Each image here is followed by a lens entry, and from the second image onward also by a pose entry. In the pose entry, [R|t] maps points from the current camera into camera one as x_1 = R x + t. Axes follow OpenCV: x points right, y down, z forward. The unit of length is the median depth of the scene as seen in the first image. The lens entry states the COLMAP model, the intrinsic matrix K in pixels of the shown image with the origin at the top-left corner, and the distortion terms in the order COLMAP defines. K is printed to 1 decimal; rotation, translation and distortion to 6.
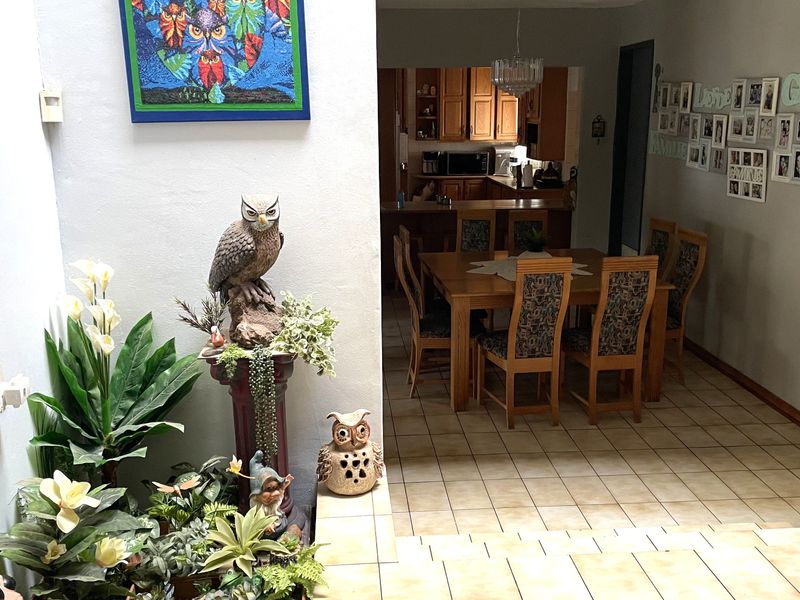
lens RADIAL K [[794.6, 0, 403.4], [0, 794.6, 302.0], [0, 0, 1]] dist [0.054688, 0.000000]
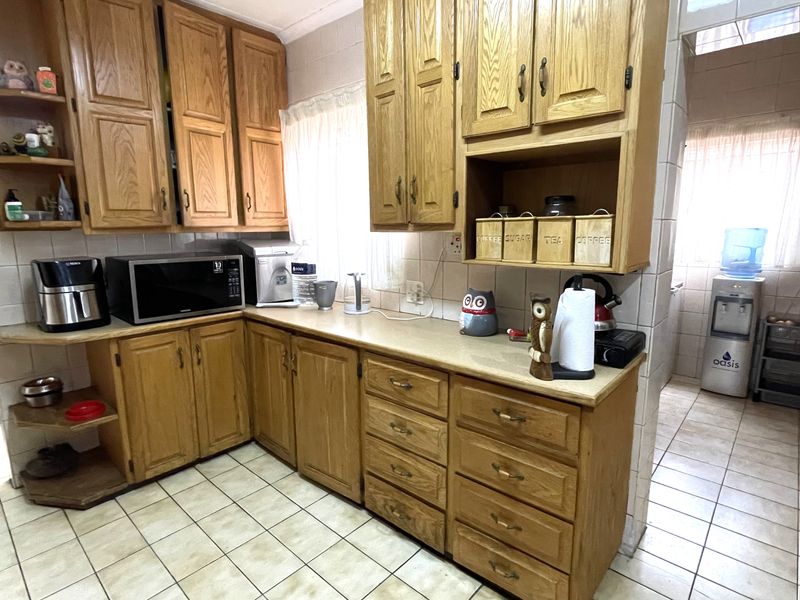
lens RADIAL K [[429.7, 0, 404.4], [0, 429.7, 303.4], [0, 0, 1]] dist [-0.014502, 0.001994]
pose [[0.726738, -0.130473, 0.674410, 0.014029], [0.169615, 0.985479, 0.007878, -0.148783], [-0.665645, 0.108664, 0.738315, 0.774234]]
